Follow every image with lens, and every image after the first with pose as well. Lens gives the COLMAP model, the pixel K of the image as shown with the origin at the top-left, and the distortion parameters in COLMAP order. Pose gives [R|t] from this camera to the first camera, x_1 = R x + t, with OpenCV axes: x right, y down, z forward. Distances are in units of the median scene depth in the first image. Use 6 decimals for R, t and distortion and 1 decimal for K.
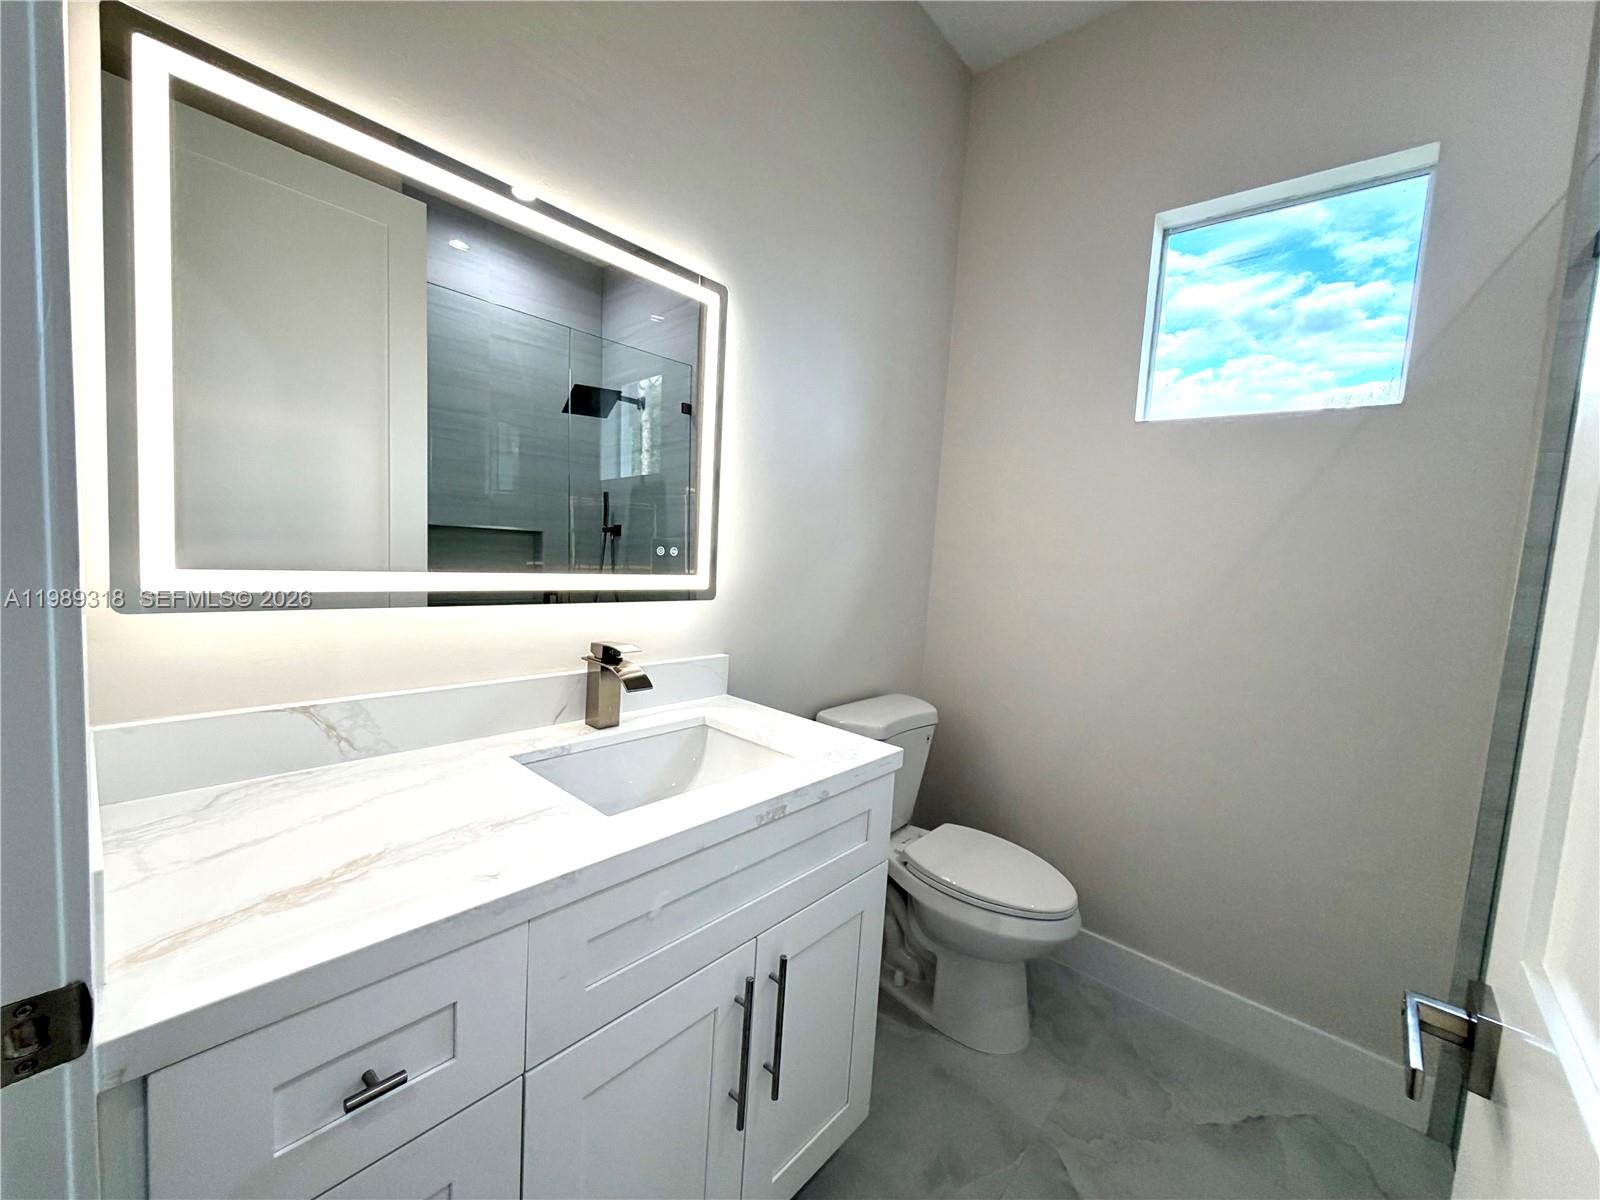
lens RADIAL K [[636.2, 0, 808.6], [0, 636.2, 600.5], [0, 0, 1]] dist [-0.001110, 0.000495]
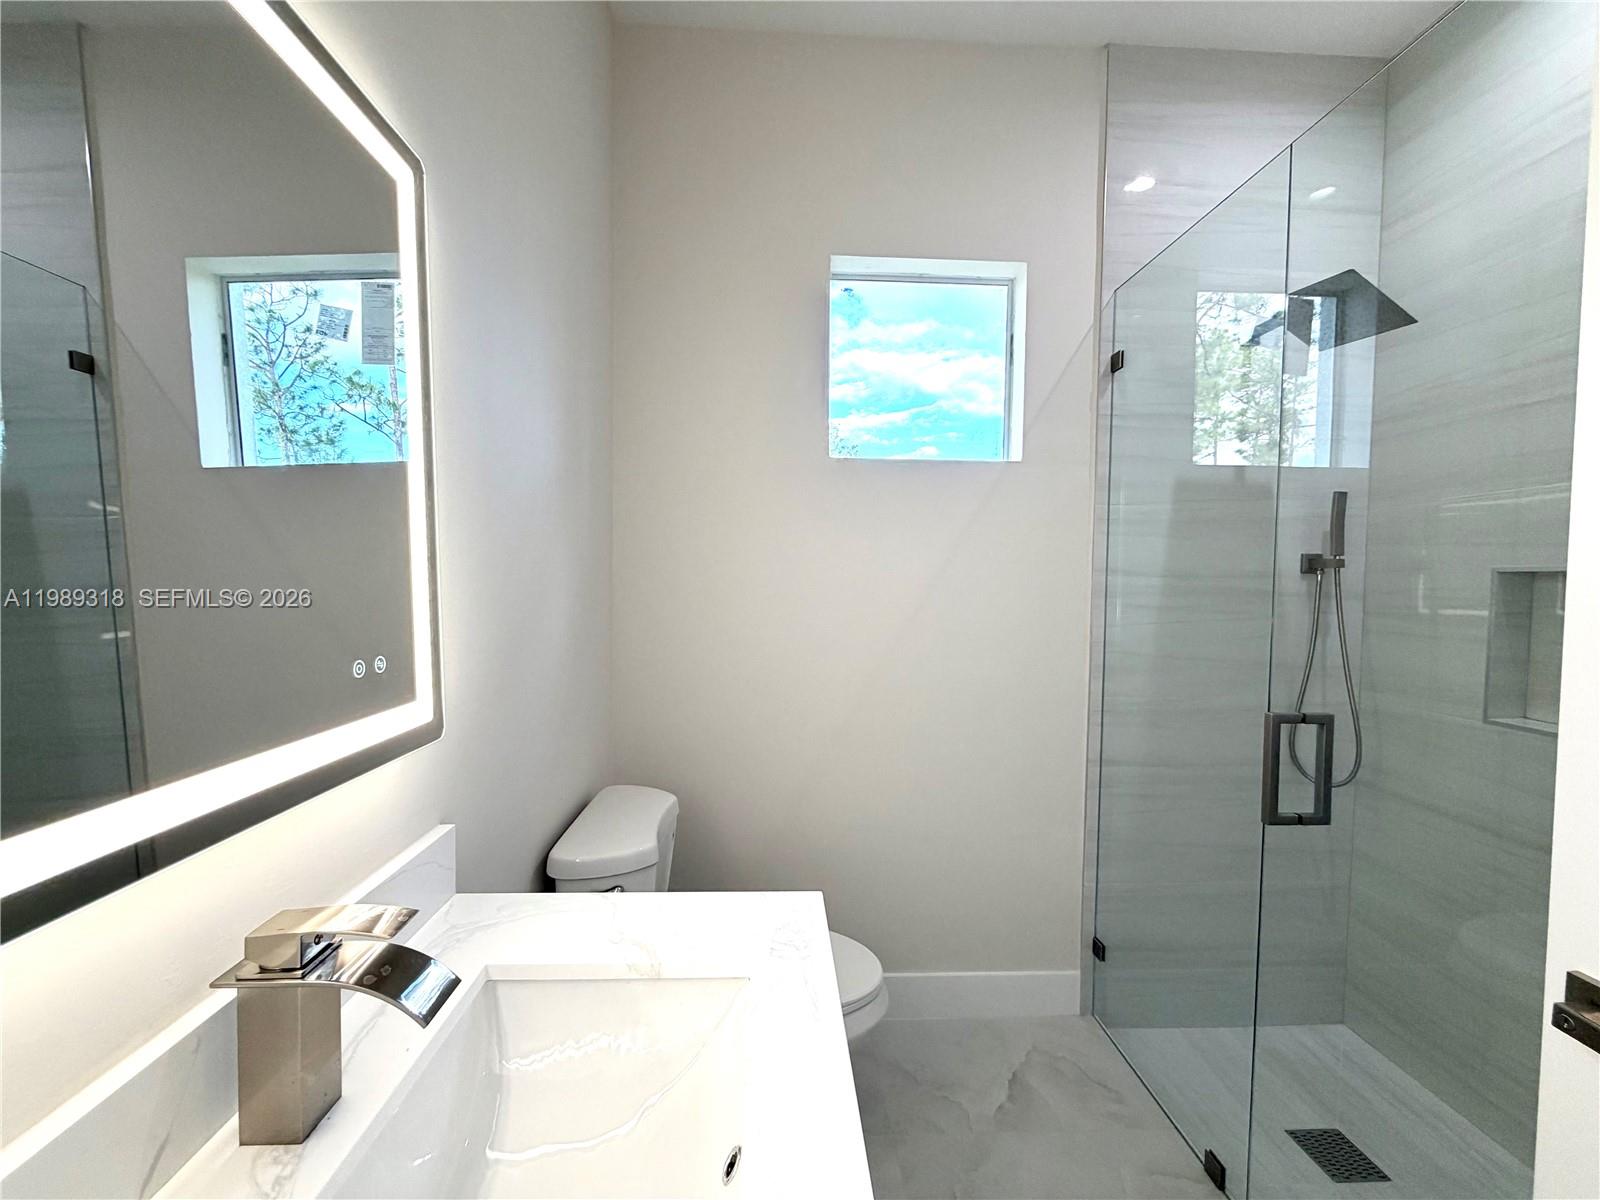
lens RADIAL K [[636.2, 0, 793.4], [0, 636.2, 603.8], [0, 0, 1]] dist [-0.001110, 0.000495]
pose [[0.725628, -0.084901, 0.682829, -0.288504], [0.095808, 0.995158, 0.021921, -0.096107], [-0.681385, 0.049514, 0.730249, 0.390815]]
